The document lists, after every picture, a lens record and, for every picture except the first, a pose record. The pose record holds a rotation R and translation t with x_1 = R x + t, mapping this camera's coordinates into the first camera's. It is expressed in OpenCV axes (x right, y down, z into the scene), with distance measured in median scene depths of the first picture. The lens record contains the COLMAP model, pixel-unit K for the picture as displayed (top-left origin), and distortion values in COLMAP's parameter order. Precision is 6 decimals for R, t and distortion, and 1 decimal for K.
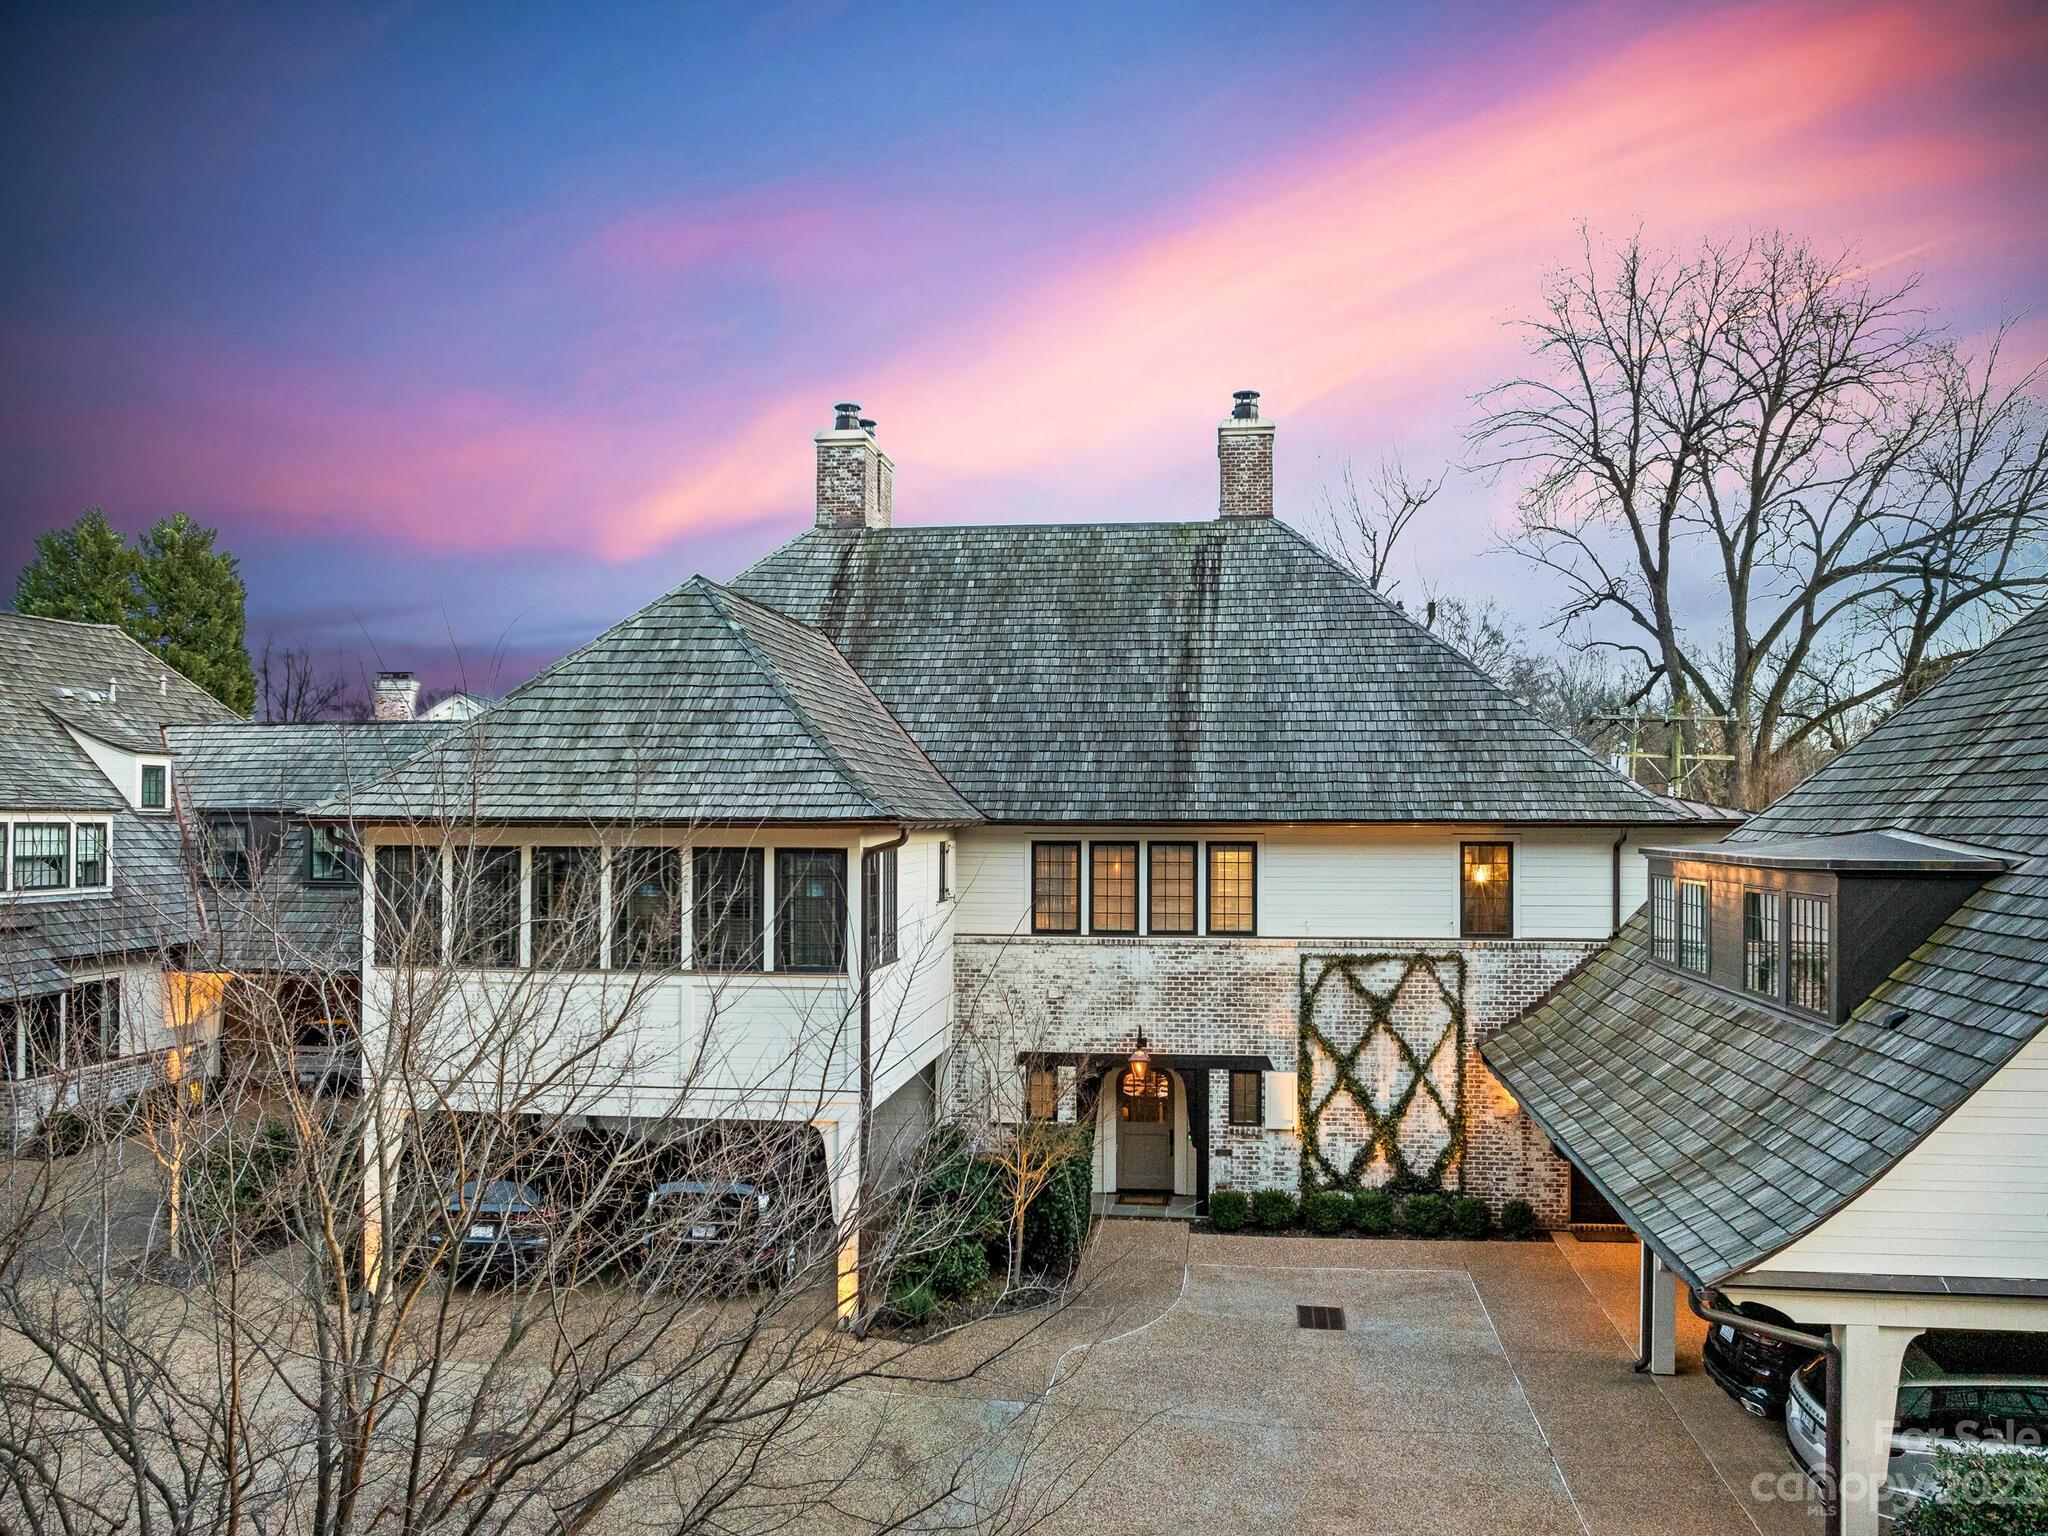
lens RADIAL K [[1722.0, 0, 1024.0], [0, 1722.0, 768.0], [0, 0, 1]] dist [-0.040067, -0.003983]
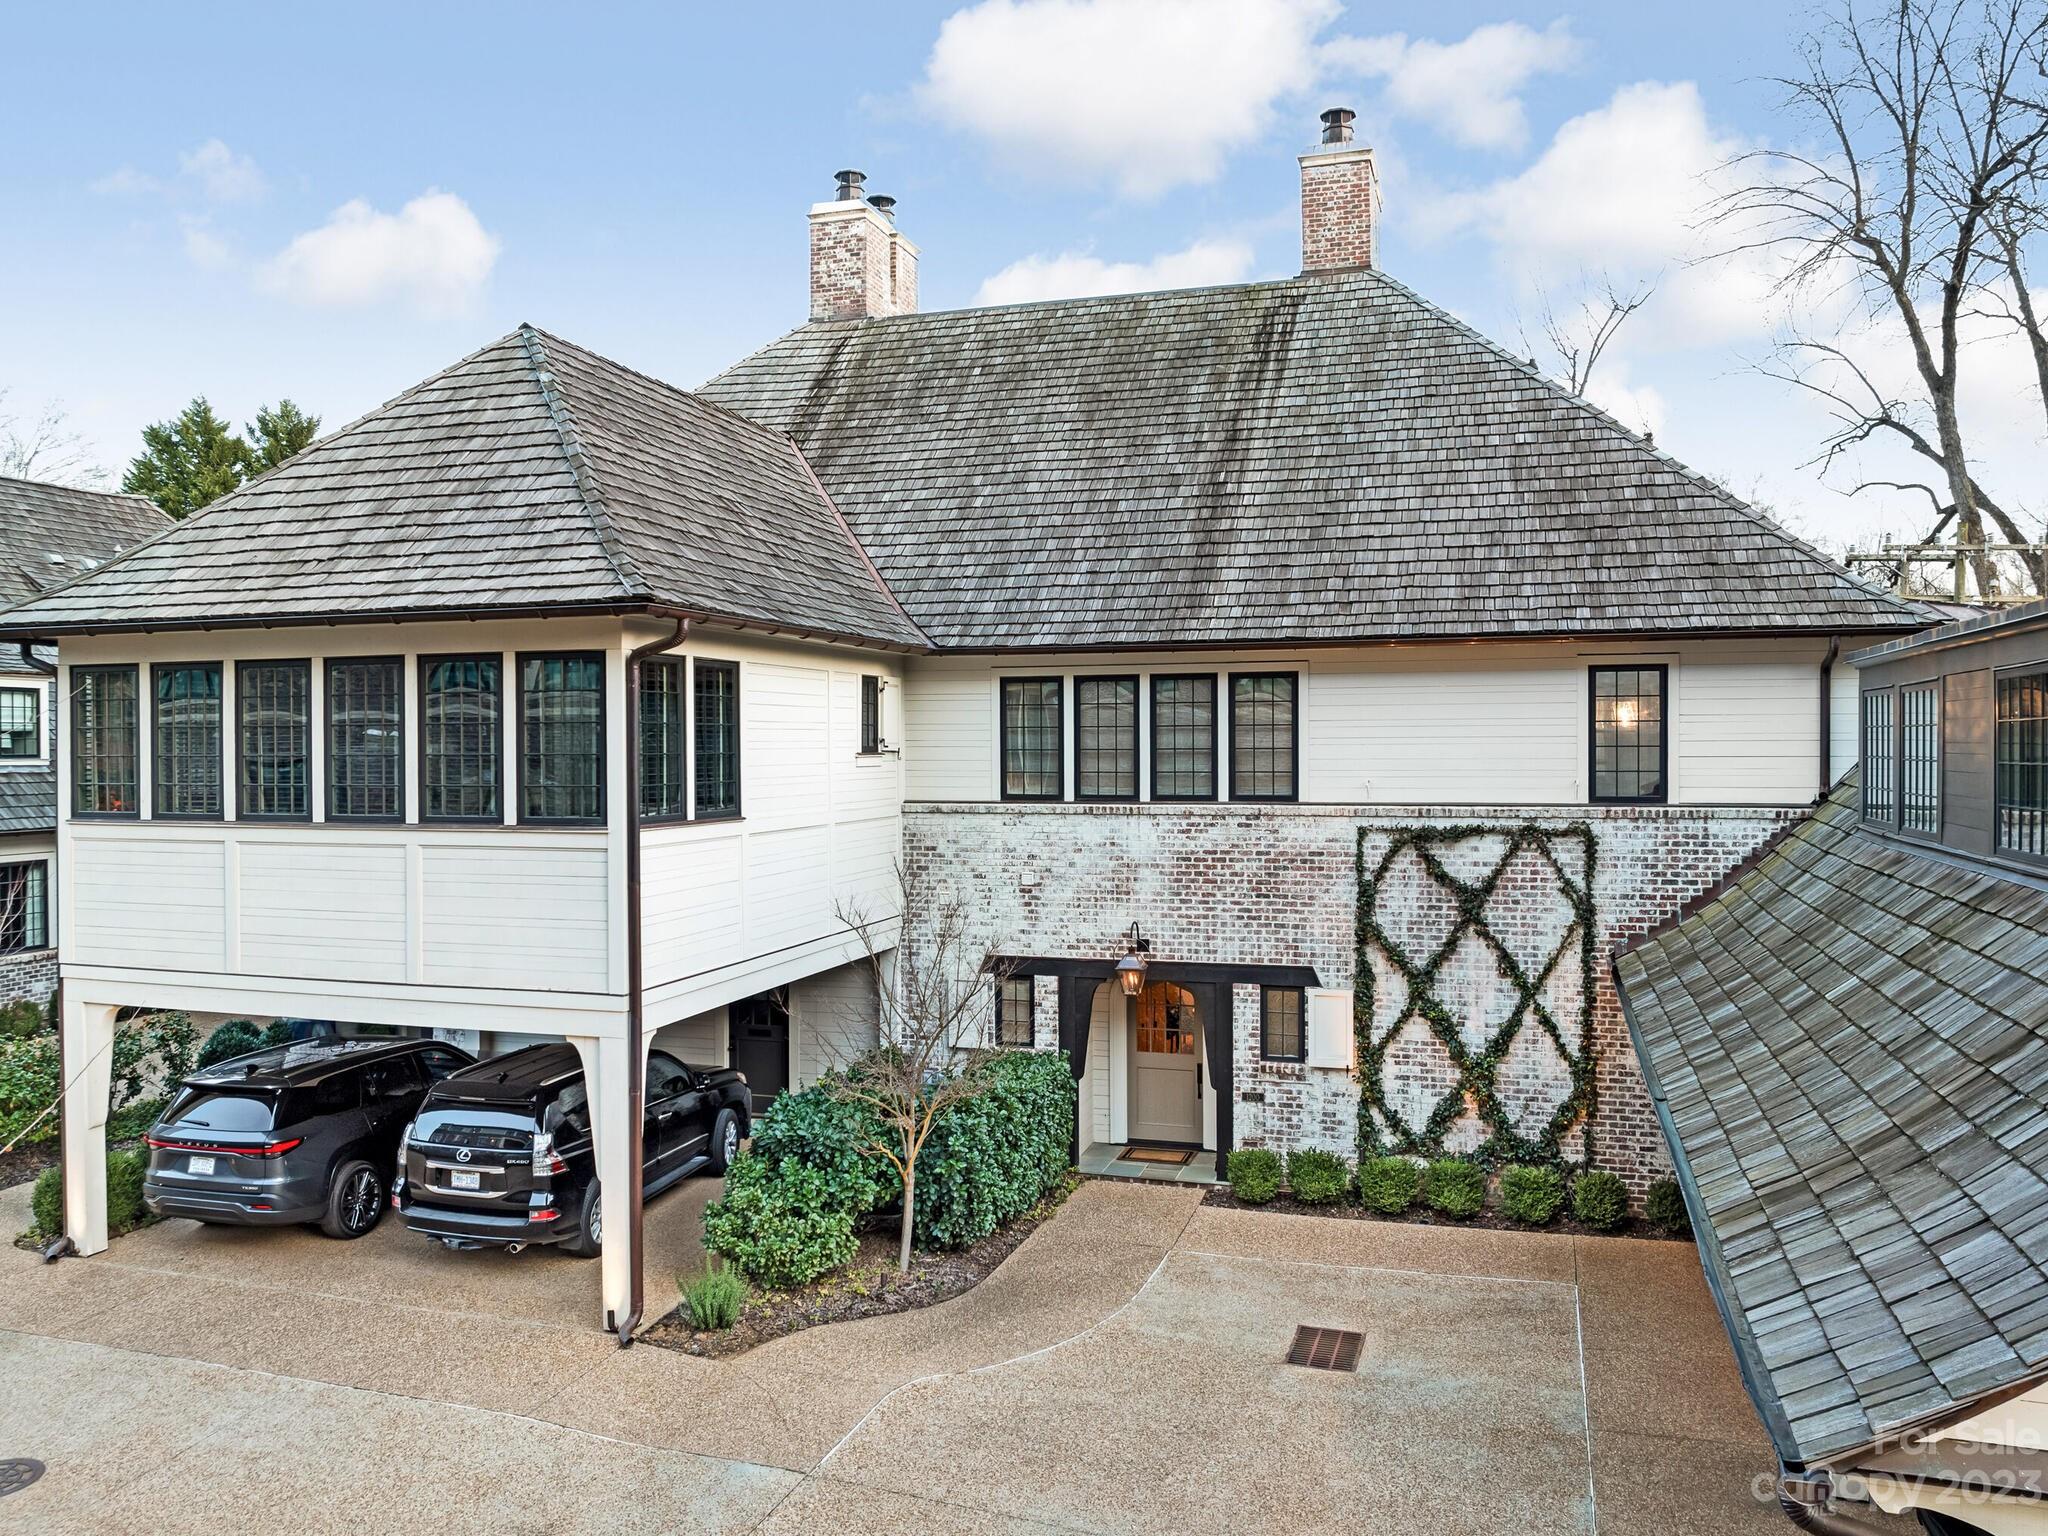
lens RADIAL K [[1613.1, 0, 1024.0], [0, 1613.1, 768.0], [0, 0, 1]] dist [-0.041755, -0.004186]
pose [[0.980902, -0.004650, -0.194448, 0.153513], [0.010772, 0.999479, 0.030435, 0.061259], [0.194205, -0.031948, 0.980441, 0.310863]]
